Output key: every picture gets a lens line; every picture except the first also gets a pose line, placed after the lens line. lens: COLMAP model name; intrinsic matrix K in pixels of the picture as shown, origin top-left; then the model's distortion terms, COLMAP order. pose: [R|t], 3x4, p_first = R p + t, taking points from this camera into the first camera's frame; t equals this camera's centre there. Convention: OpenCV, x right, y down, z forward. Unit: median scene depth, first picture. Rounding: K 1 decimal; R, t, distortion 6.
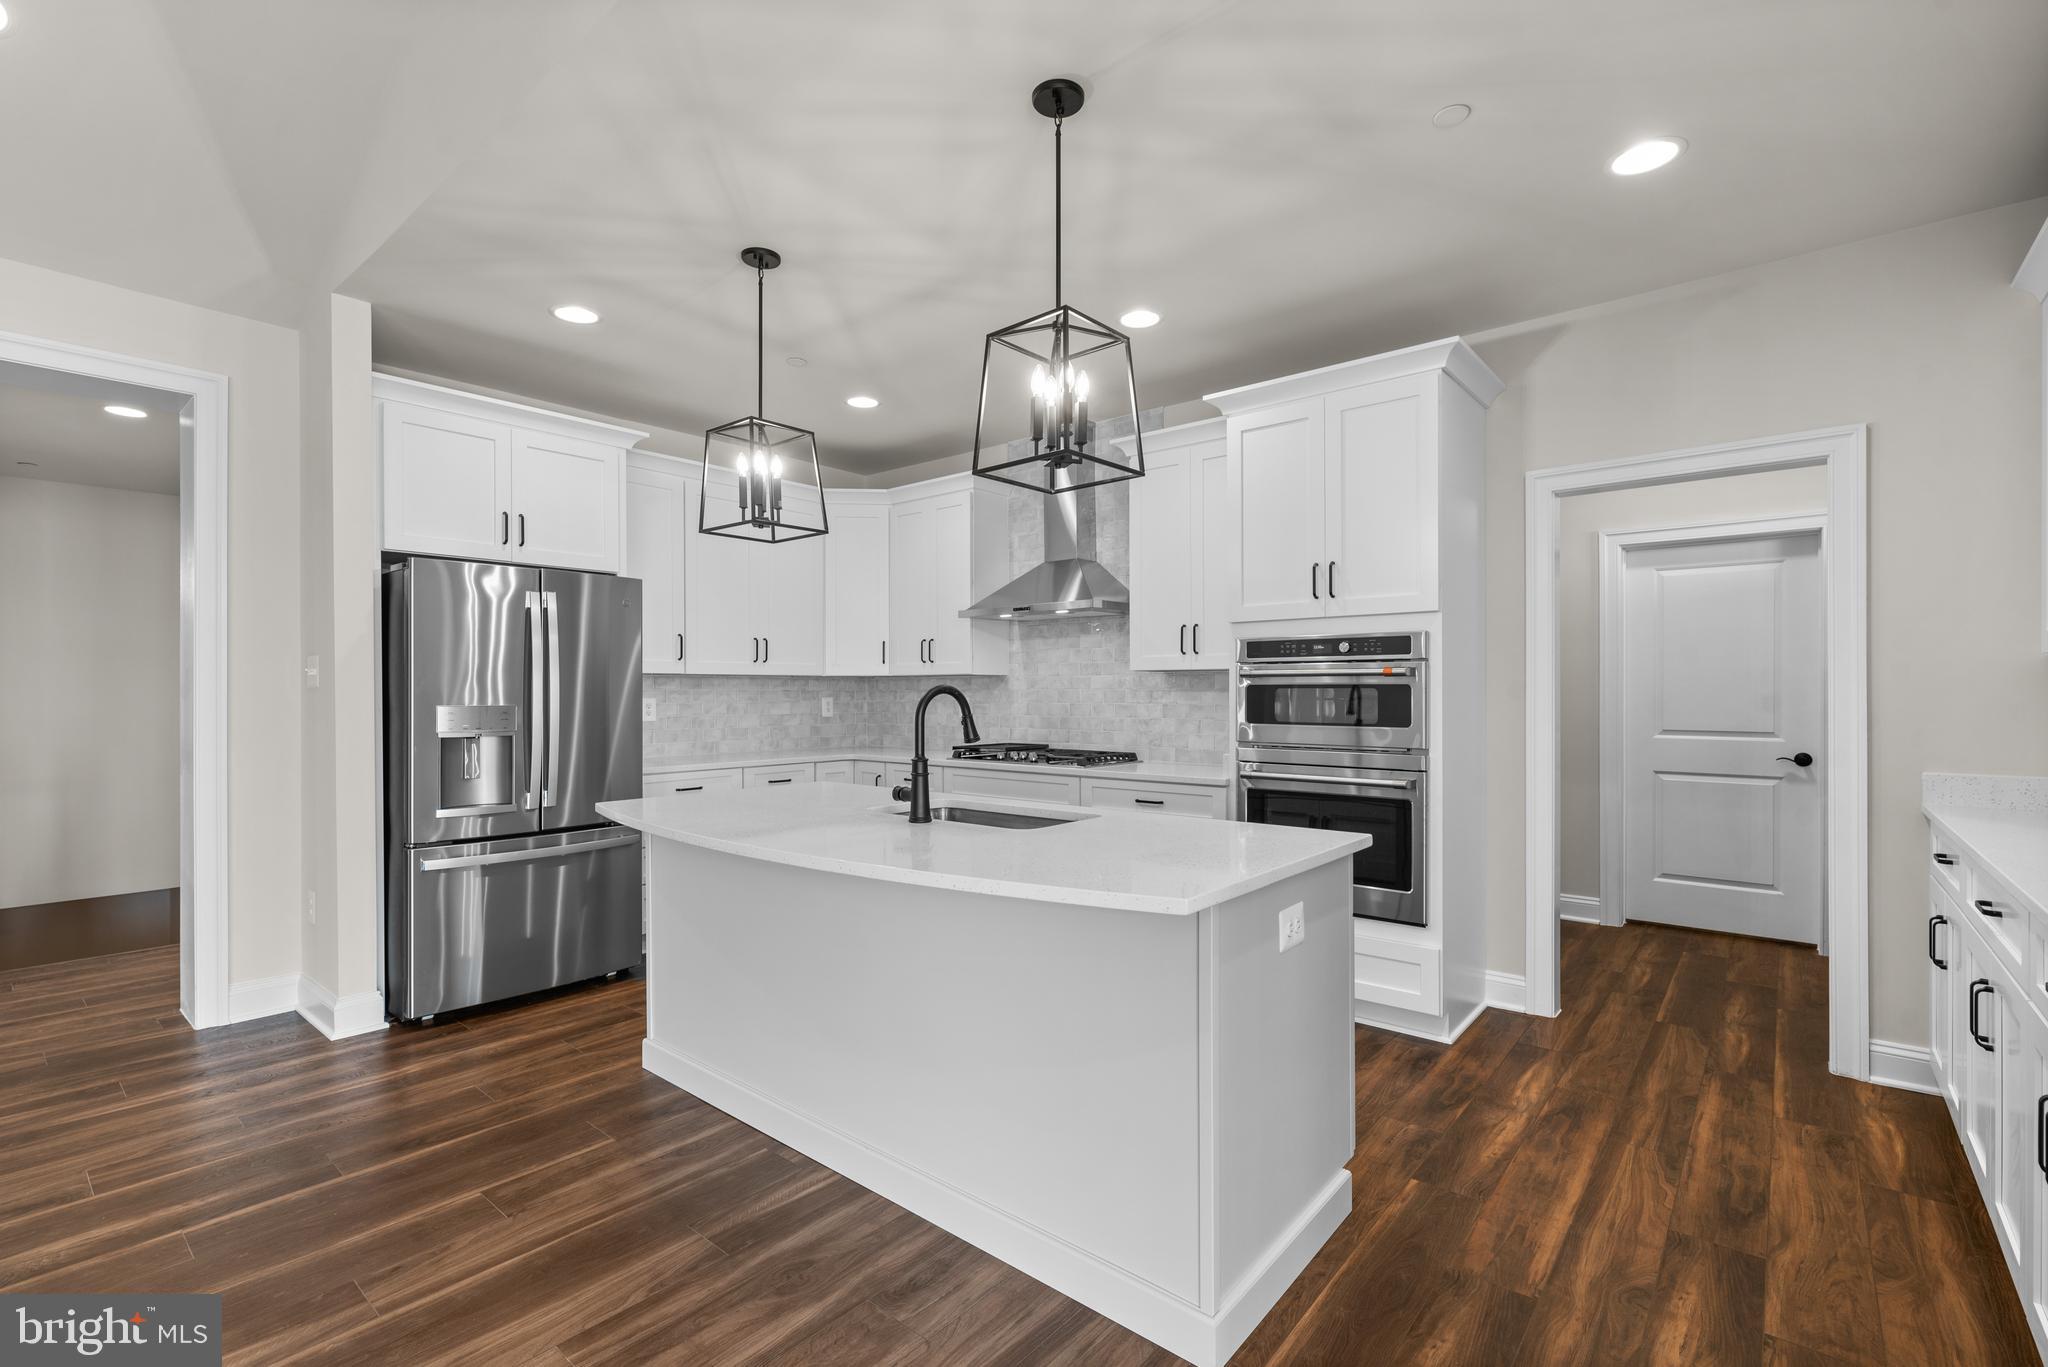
lens RADIAL K [[917.8, 0, 1023.0], [0, 917.8, 687.2], [0, 0, 1]] dist [0.001001, -0.000167]
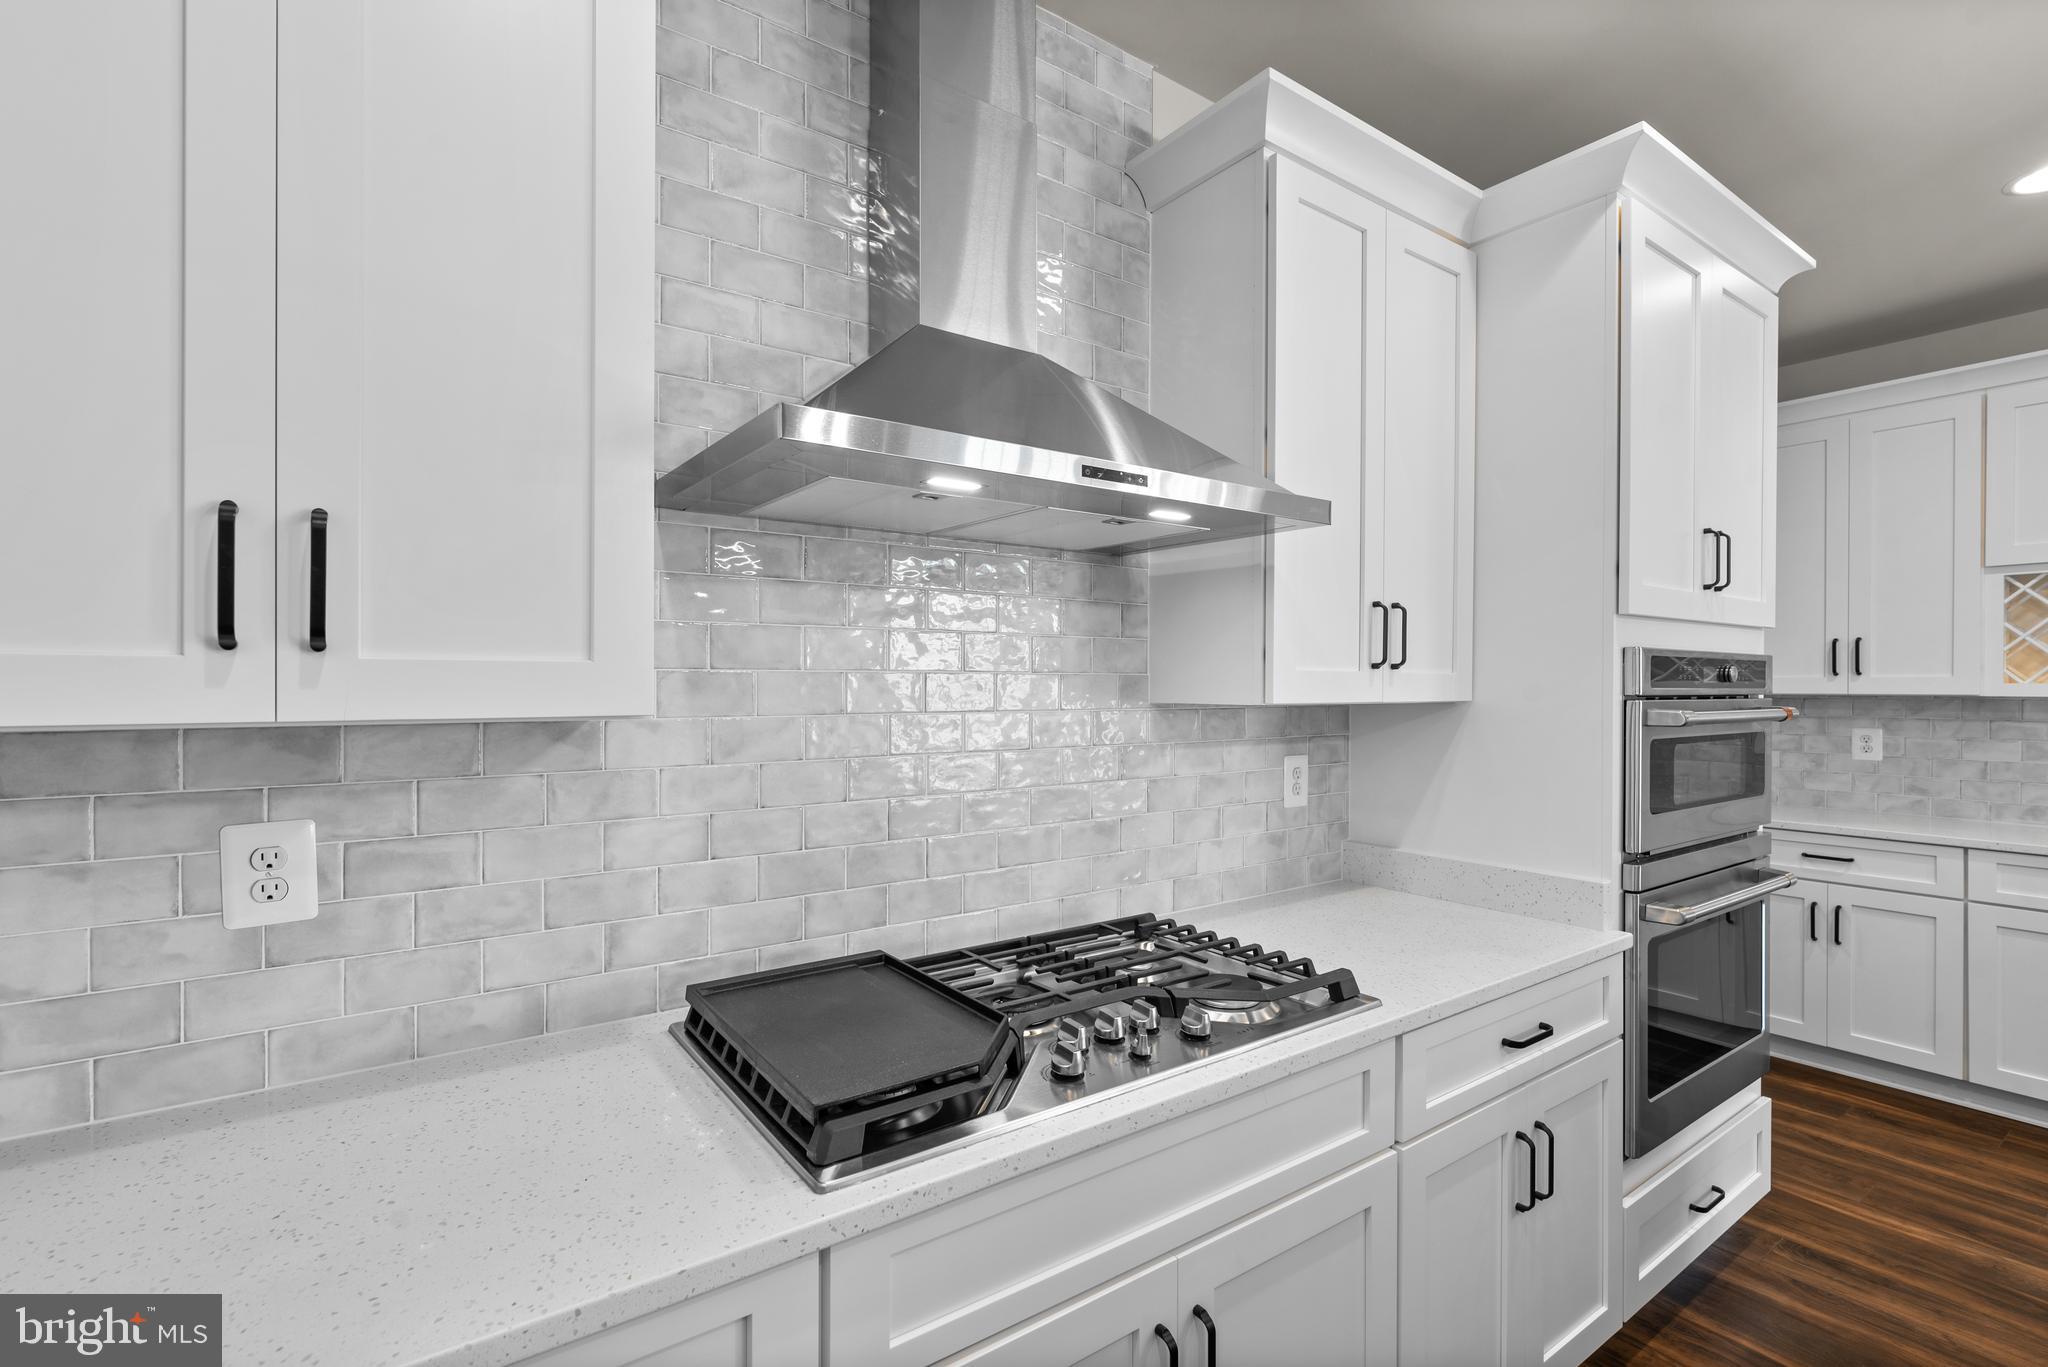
lens RADIAL K [[917.8, 0, 1023.0], [0, 917.8, 687.2], [0, 0, 1]] dist [0.001001, -0.000167]
pose [[0.249331, -0.004083, 0.968410, -0.271701], [-0.003344, 0.999982, 0.005077, -0.026024], [-0.968413, -0.004505, 0.249313, 0.974164]]
